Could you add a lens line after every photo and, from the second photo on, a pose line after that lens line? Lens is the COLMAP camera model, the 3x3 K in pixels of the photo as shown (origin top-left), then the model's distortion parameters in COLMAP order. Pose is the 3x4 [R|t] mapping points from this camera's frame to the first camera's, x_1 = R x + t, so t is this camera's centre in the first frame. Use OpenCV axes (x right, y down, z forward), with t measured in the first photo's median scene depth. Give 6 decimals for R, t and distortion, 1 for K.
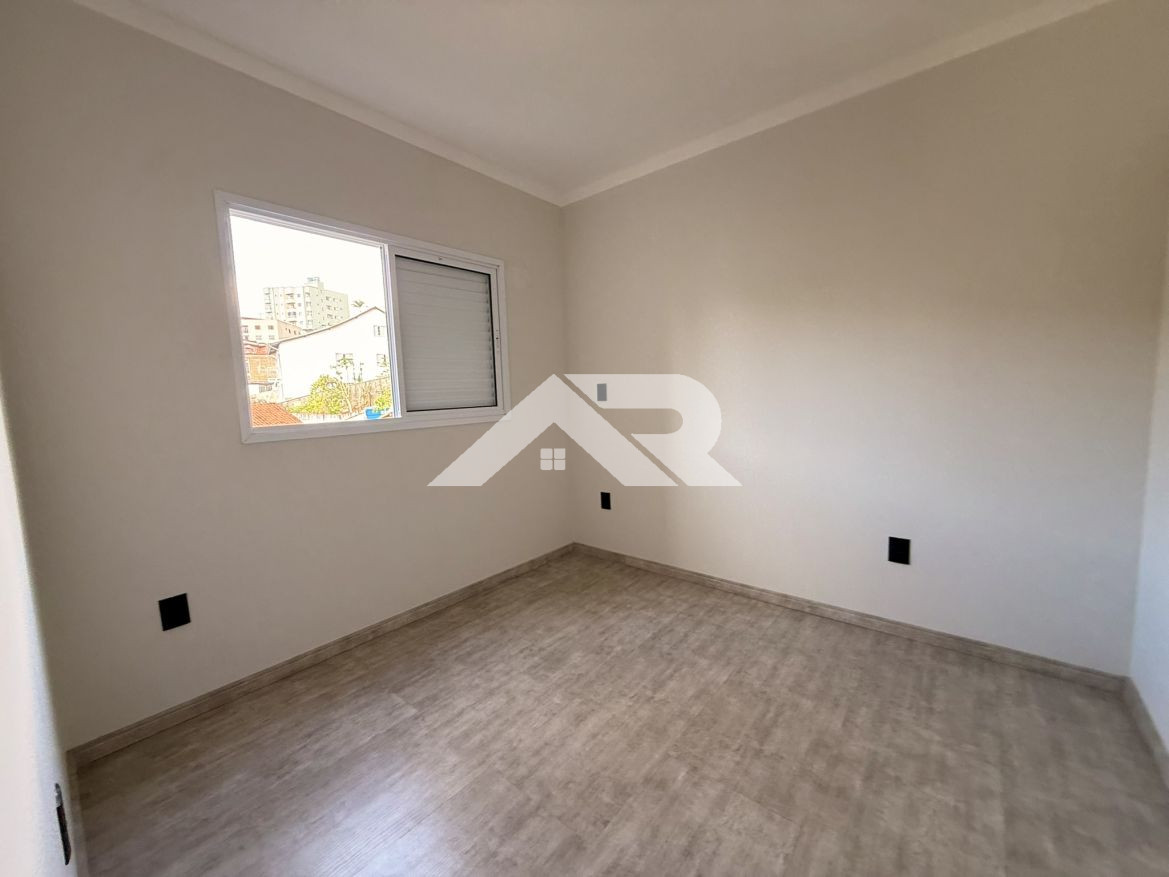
lens RADIAL K [[466.8, 0, 582.1], [0, 466.8, 433.1], [0, 0, 1]] dist [0.005307, -0.000366]
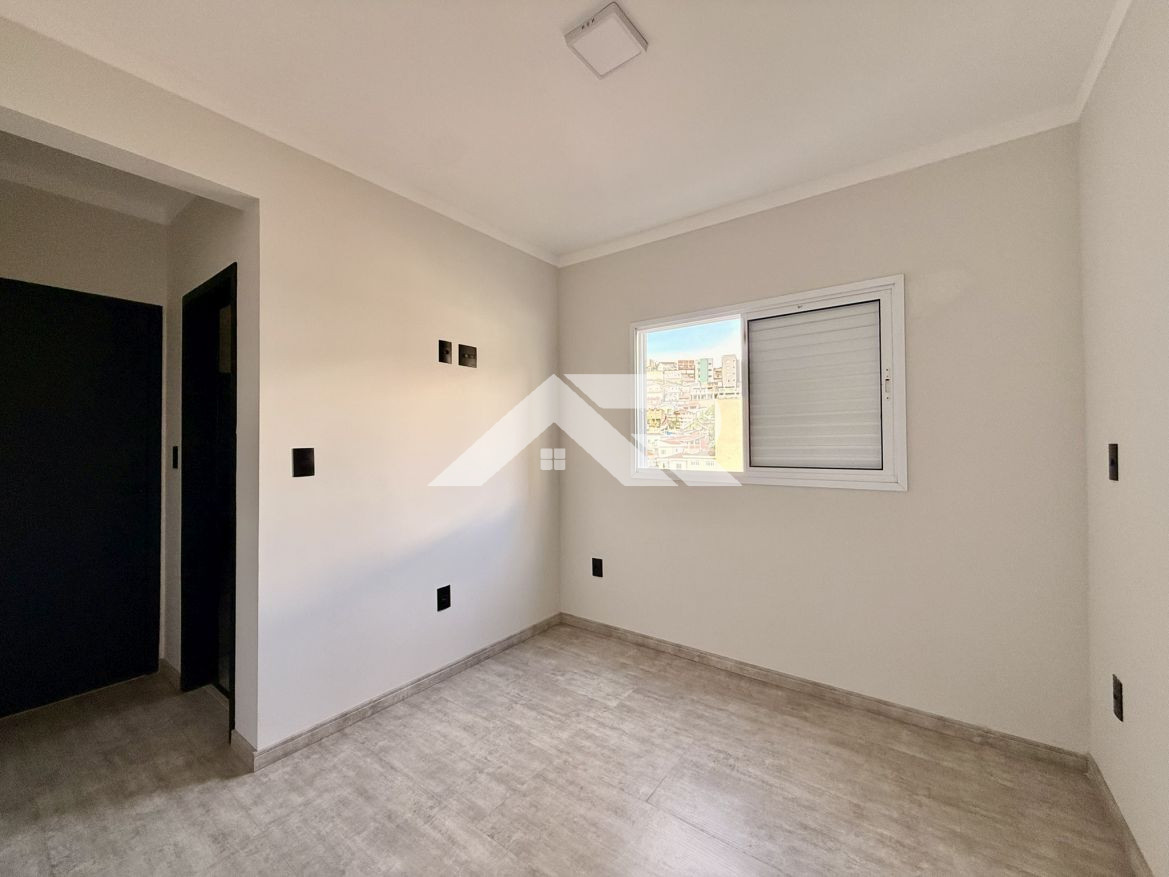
lens RADIAL K [[466.8, 0, 583.0], [0, 466.8, 439.2], [0, 0, 1]] dist [0.005307, -0.000366]
pose [[0.066748, 0.026329, -0.997422, 0.751287], [-0.091255, 0.995623, 0.020174, -0.113918], [0.993588, 0.089673, 0.068859, 0.668495]]
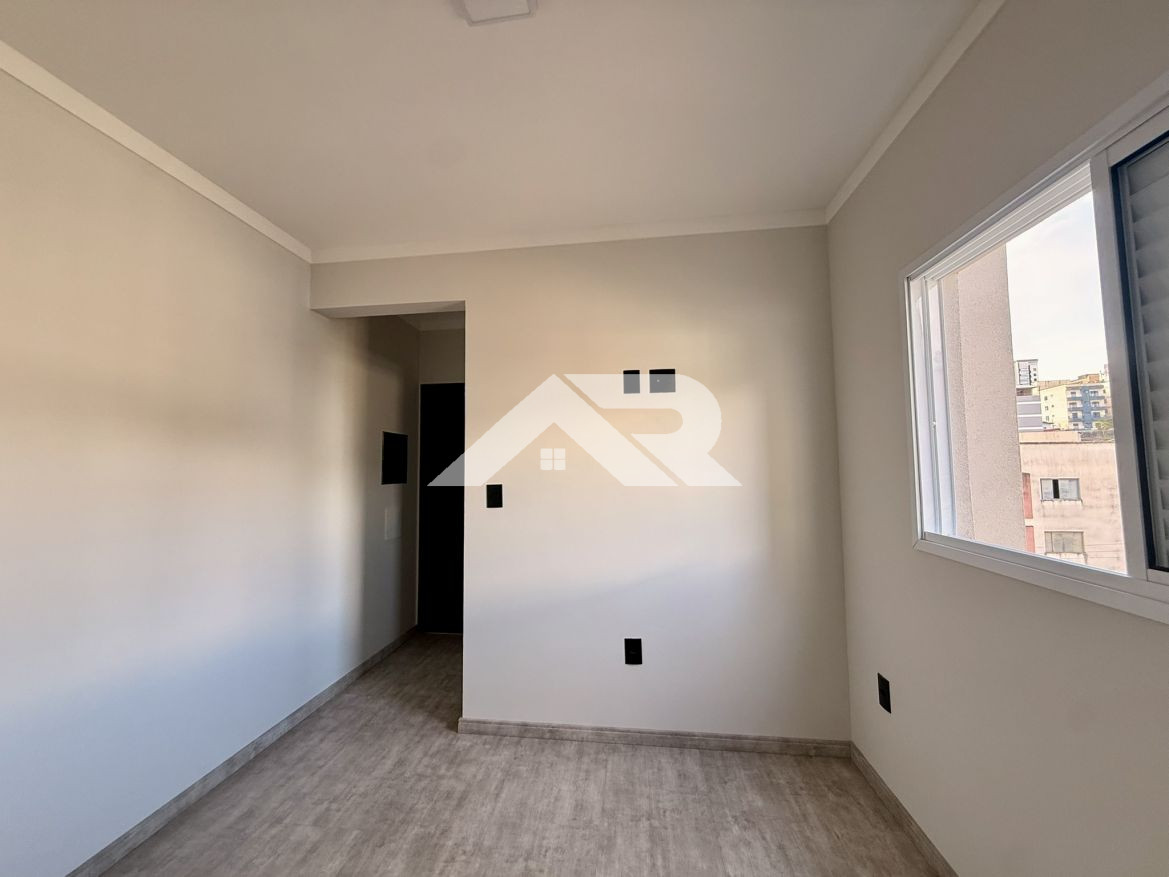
lens RADIAL K [[466.8, 0, 581.8], [0, 466.8, 440.3], [0, 0, 1]] dist [0.005307, -0.000366]
pose [[-0.830745, 0.010487, -0.556555, 0.234339], [-0.013598, 0.999142, 0.039124, -0.184331], [0.556488, 0.040071, -0.829889, 1.258281]]
